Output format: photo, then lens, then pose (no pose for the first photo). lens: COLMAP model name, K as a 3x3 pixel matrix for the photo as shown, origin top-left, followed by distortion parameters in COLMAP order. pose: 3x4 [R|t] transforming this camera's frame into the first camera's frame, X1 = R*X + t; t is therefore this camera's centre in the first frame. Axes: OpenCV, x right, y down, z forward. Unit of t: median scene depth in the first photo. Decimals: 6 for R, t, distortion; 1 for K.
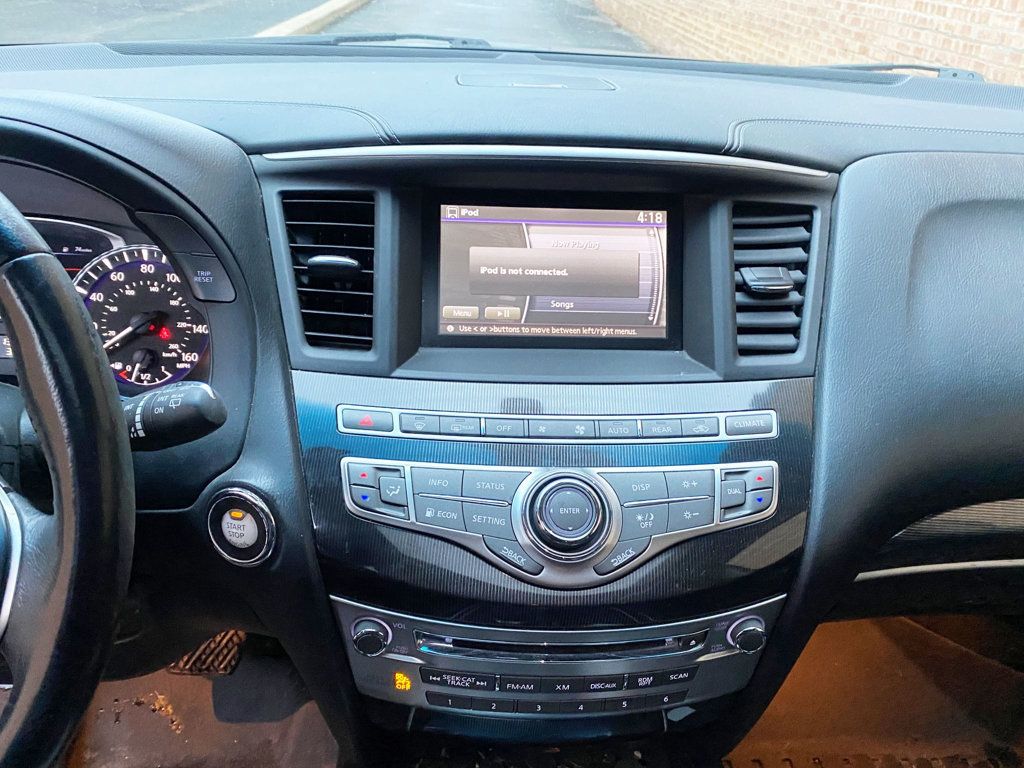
lens RADIAL K [[910.2, 0, 510.4], [0, 910.2, 394.3], [0, 0, 1]] dist [0.031795, -0.041498]
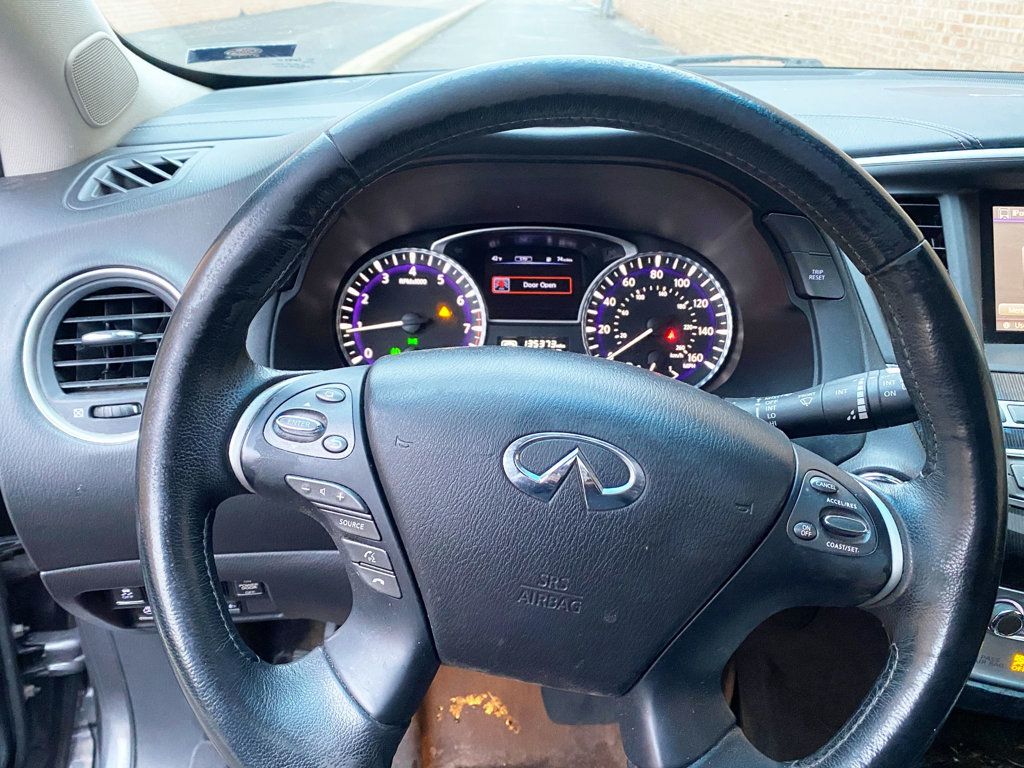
lens RADIAL K [[911.2, 0, 488.5], [0, 911.2, 395.5], [0, 0, 1]] dist [0.014320, -0.035995]
pose [[0.997498, -0.002235, -0.070656, -0.480448], [0.000081, 0.999535, -0.030483, 0.032303], [0.070692, 0.030401, 0.997035, -0.056891]]
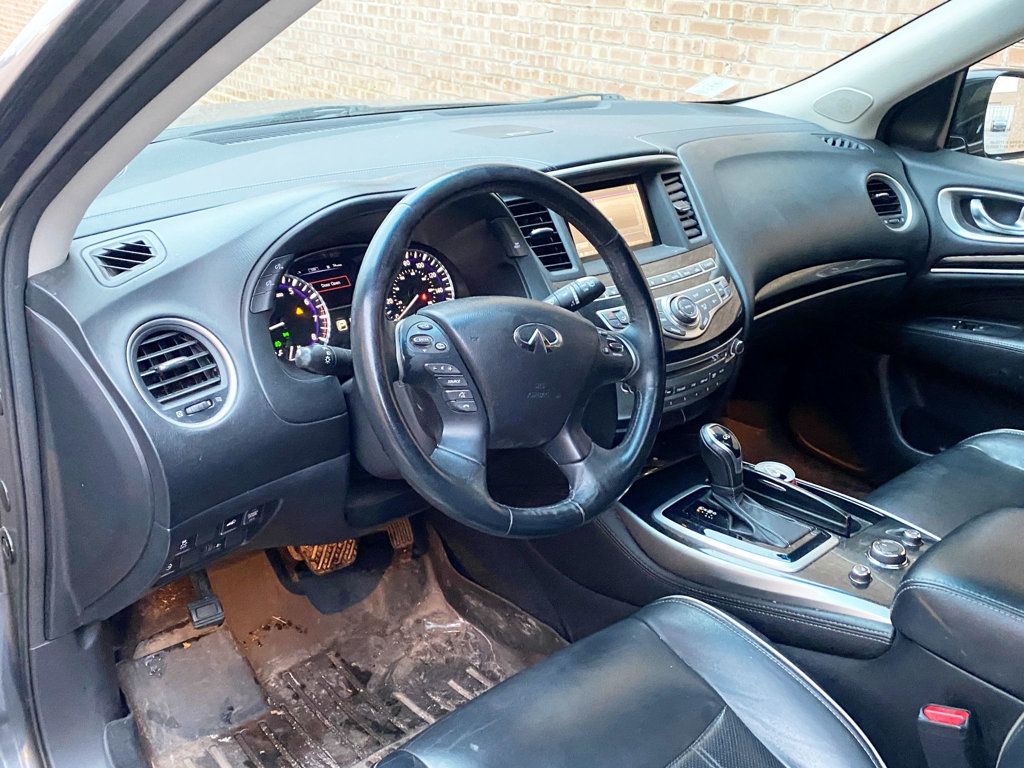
lens RADIAL K [[983.7, 0, 510.5], [0, 983.7, 384.0], [0, 0, 1]] dist [0.065452, 0.000000]
pose [[0.792002, -0.261359, 0.551746, -1.254442], [0.278828, 0.958825, 0.053946, 0.037287], [-0.543127, 0.111117, 0.832266, -0.620611]]
